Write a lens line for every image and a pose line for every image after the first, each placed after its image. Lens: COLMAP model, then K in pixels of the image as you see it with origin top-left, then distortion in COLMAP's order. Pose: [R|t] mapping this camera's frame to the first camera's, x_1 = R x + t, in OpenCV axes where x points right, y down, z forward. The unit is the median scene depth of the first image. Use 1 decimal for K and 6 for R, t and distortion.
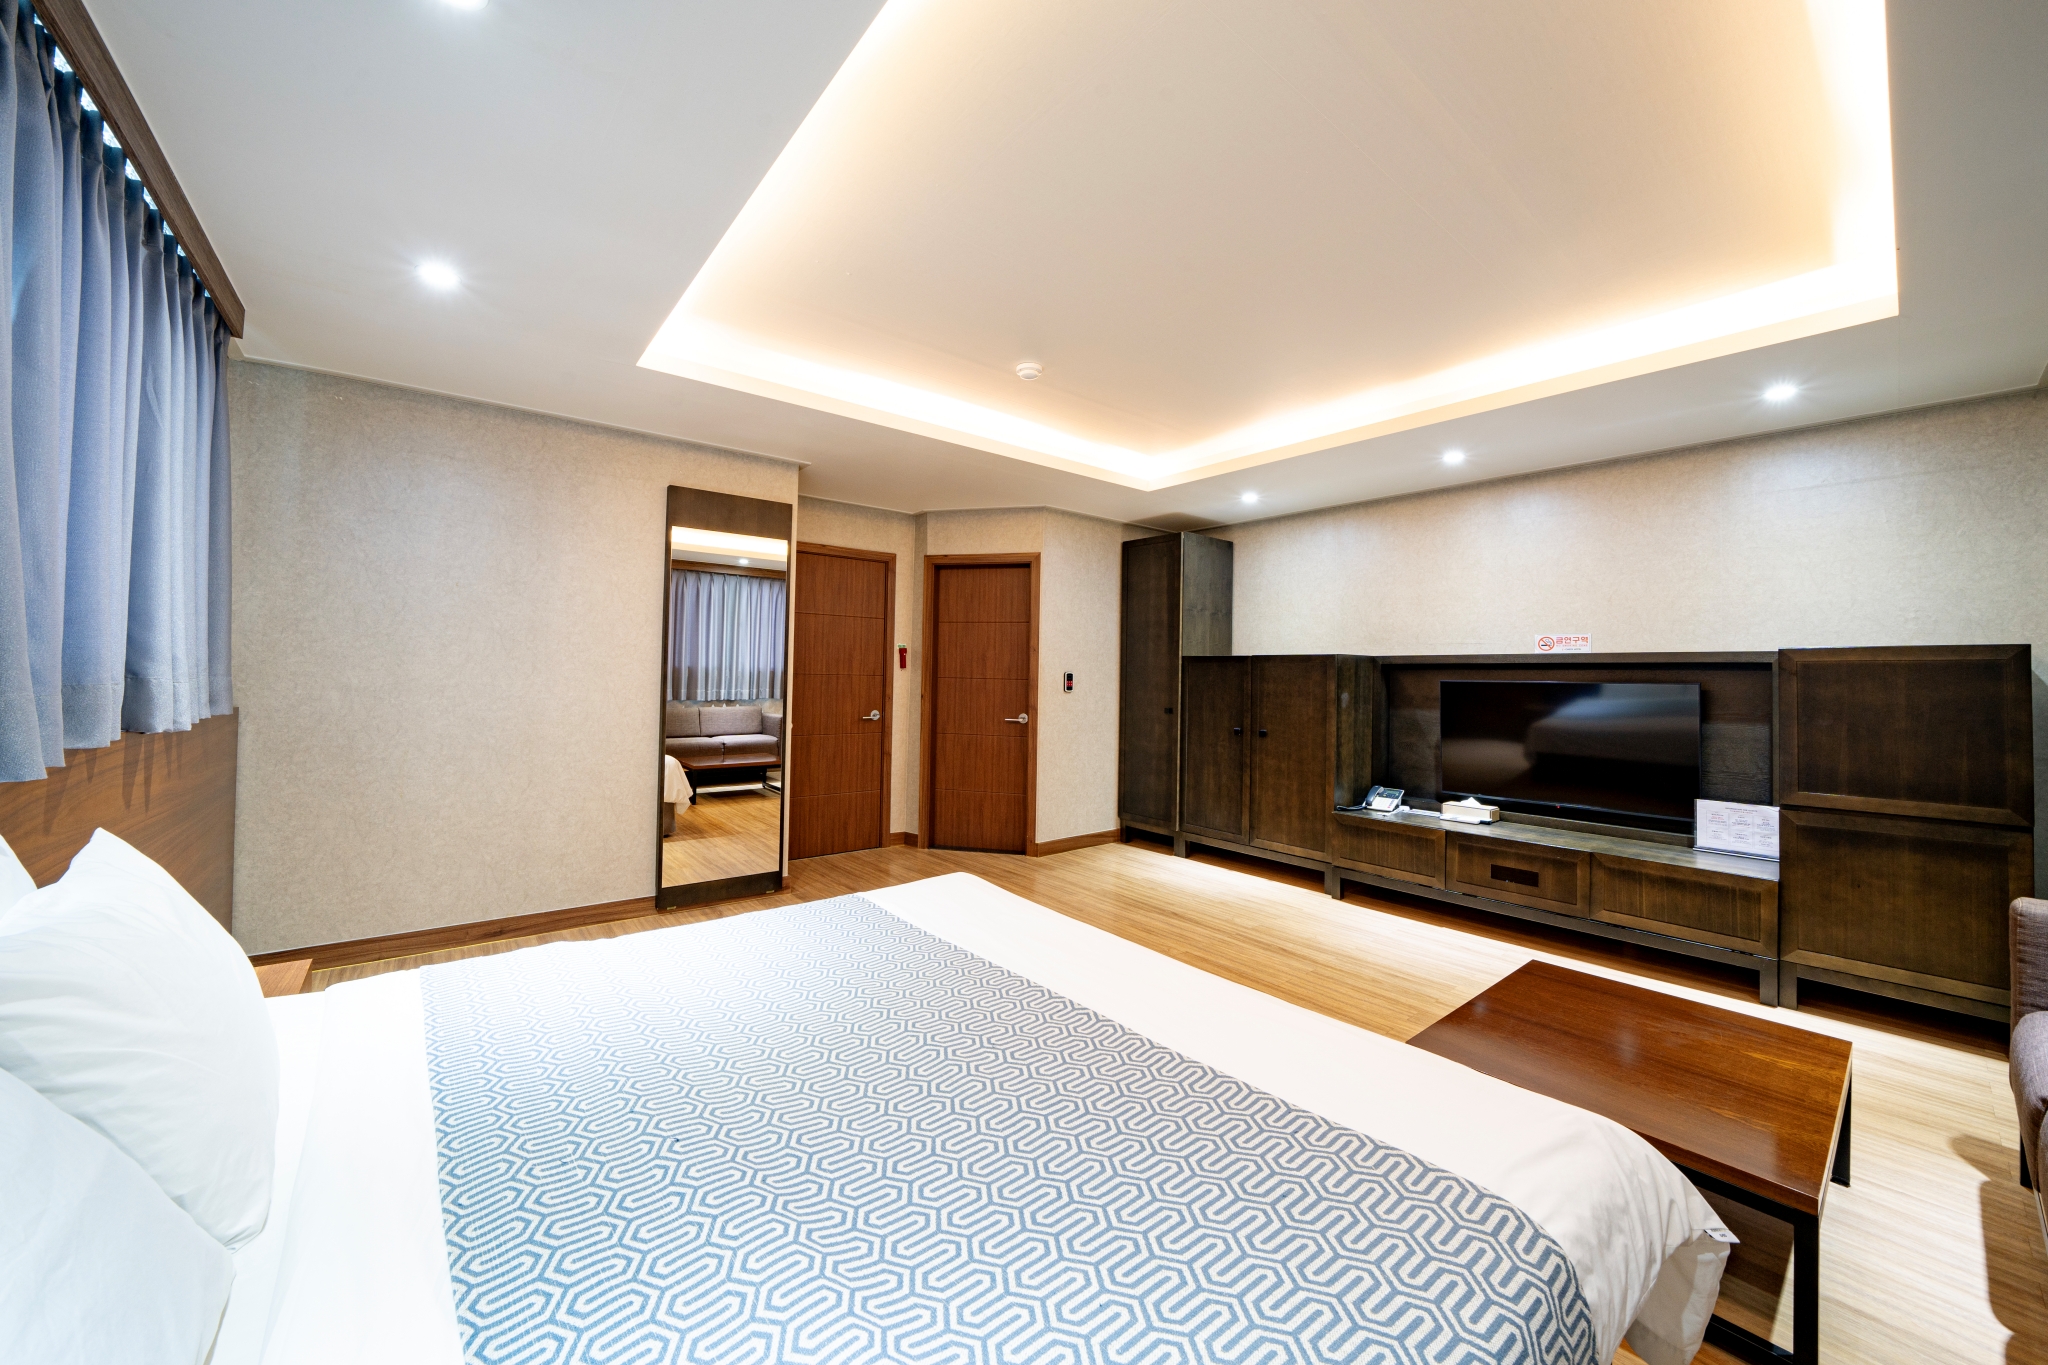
lens RADIAL K [[733.9, 0, 1023.7], [0, 733.9, 680.5], [0, 0, 1]] dist [-0.014577, -0.000062]
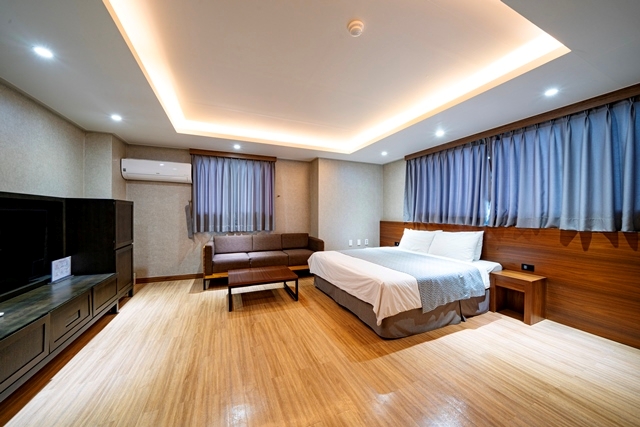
lens RADIAL K [[229.3, 0, 320.4], [0, 229.3, 213.4], [0, 0, 1]] dist [-0.014577, -0.000062]
pose [[-0.963699, -0.011892, 0.266727, -0.057182], [-0.011112, 0.999928, 0.004434, 0.002974], [-0.266761, 0.001309, -0.963762, 1.433192]]
